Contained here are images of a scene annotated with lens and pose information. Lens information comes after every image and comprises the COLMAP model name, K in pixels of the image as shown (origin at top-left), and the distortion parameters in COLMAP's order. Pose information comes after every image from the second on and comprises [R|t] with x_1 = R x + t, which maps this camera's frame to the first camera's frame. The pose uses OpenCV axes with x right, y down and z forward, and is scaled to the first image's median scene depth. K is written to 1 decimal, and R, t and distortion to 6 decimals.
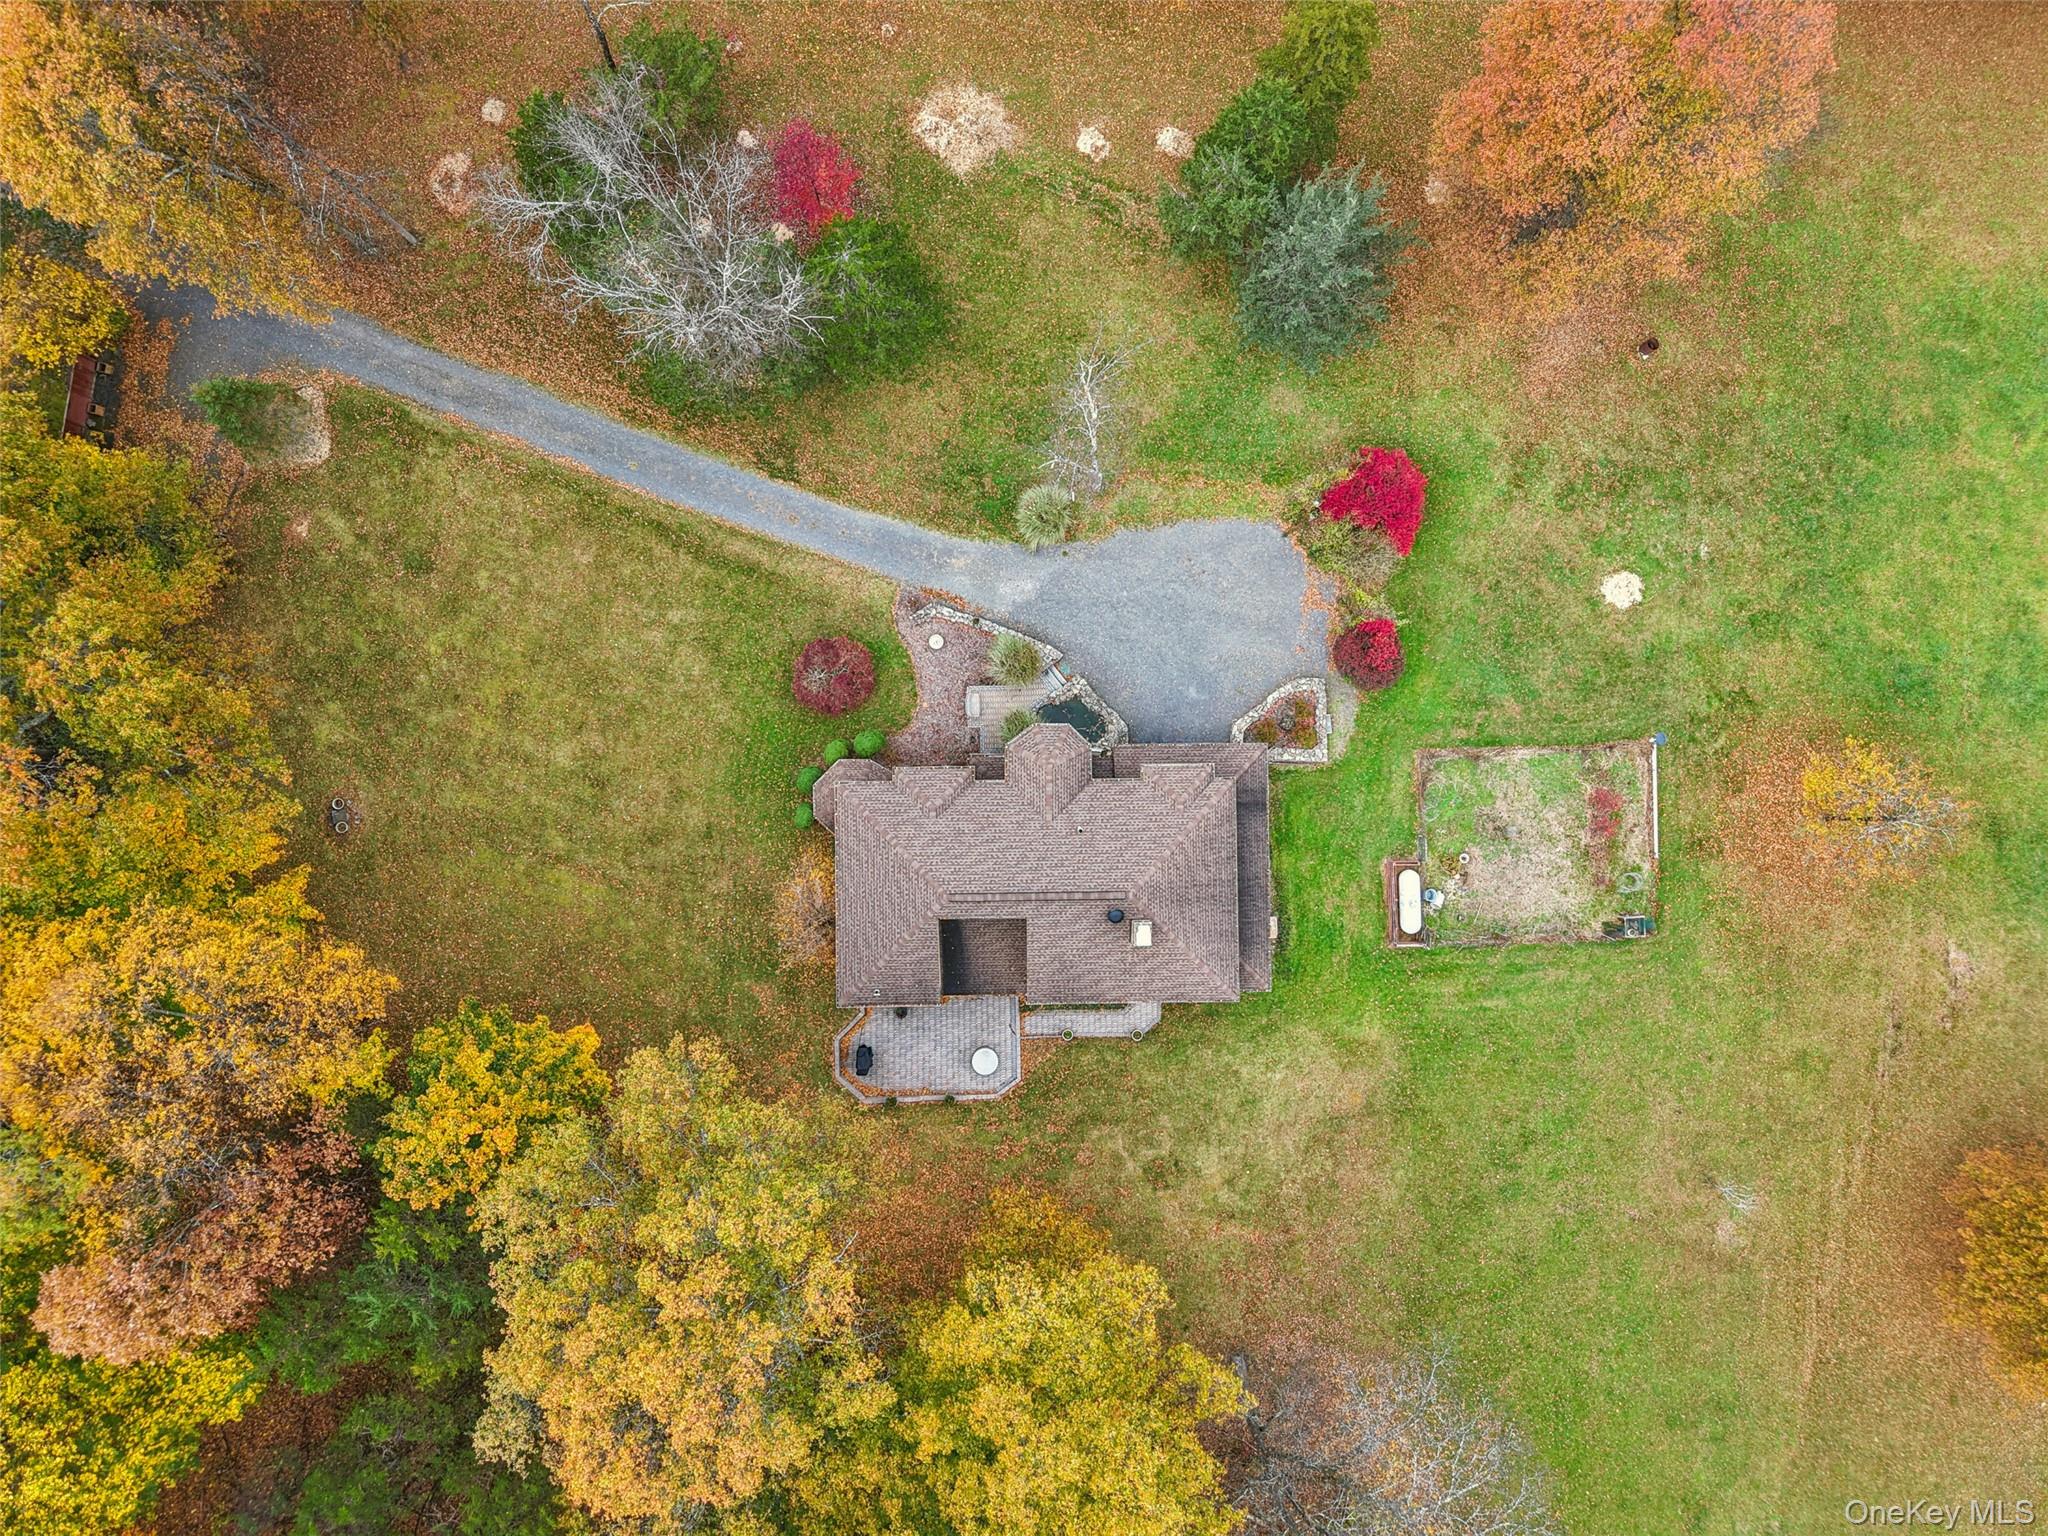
lens RADIAL K [[1410.9, 0, 1024.0], [0, 1410.9, 768.0], [0, 0, 1]] dist [0.028281, -0.001174]
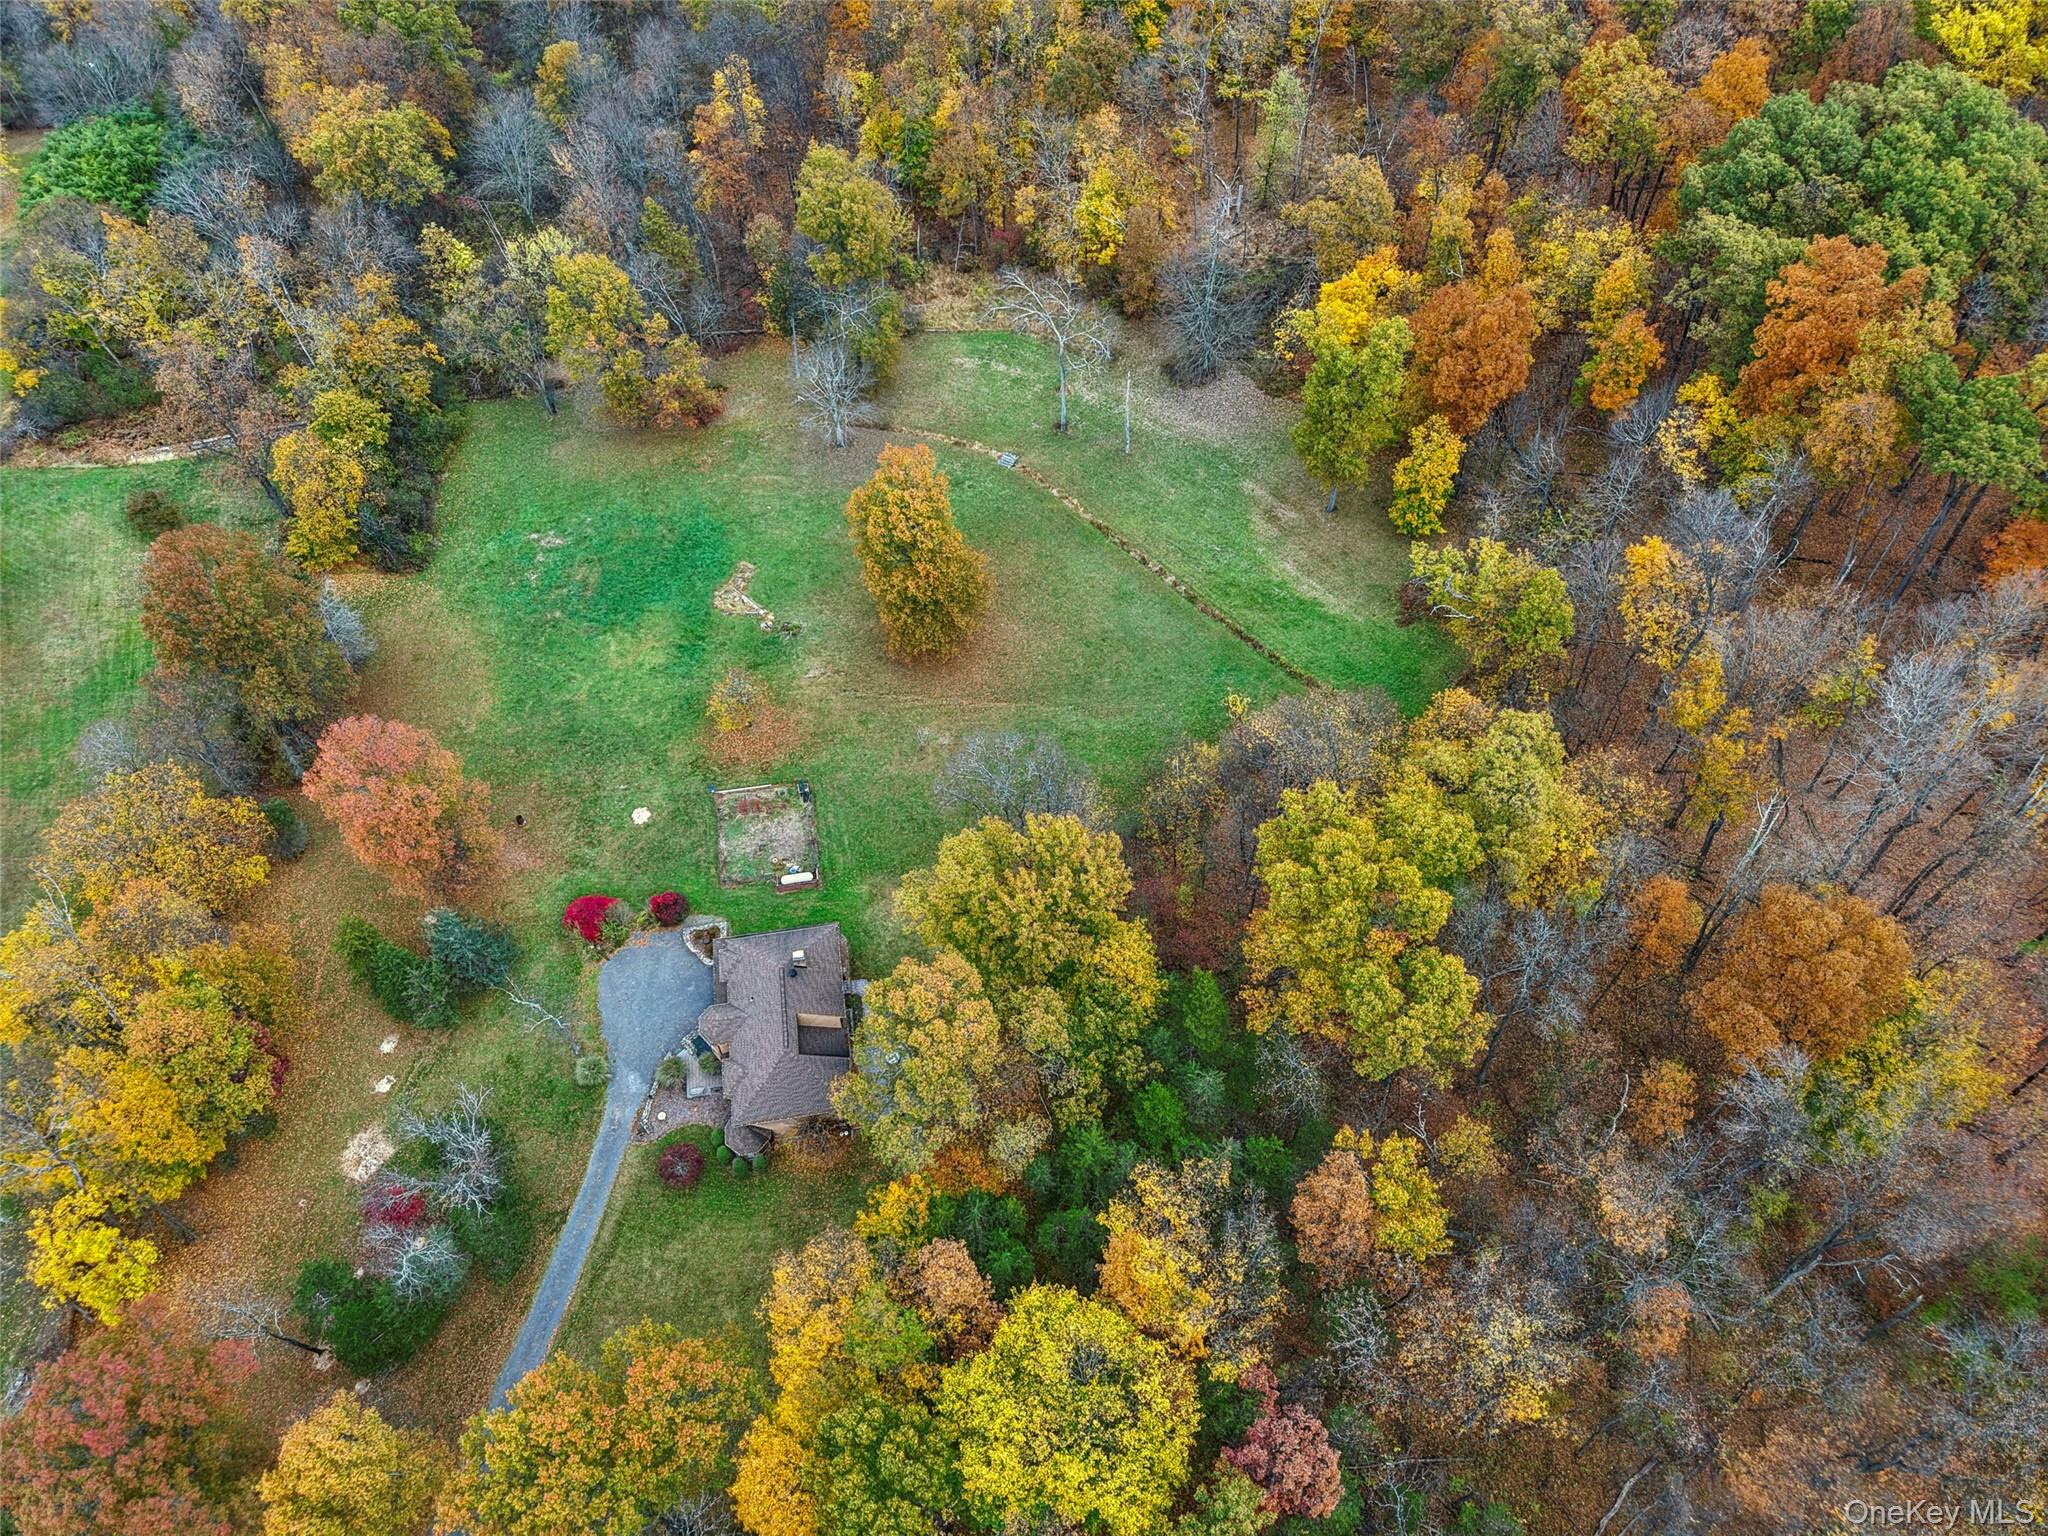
lens RADIAL K [[1472.2, 0, 1024.0], [0, 1472.2, 768.0], [0, 0, 1]] dist [0.001969, 0.000427]
pose [[-0.141752, -0.794426, 0.590587, -0.866979], [0.989897, -0.111855, 0.087132, 0.247149], [-0.003160, 0.596972, 0.802256, -0.750813]]
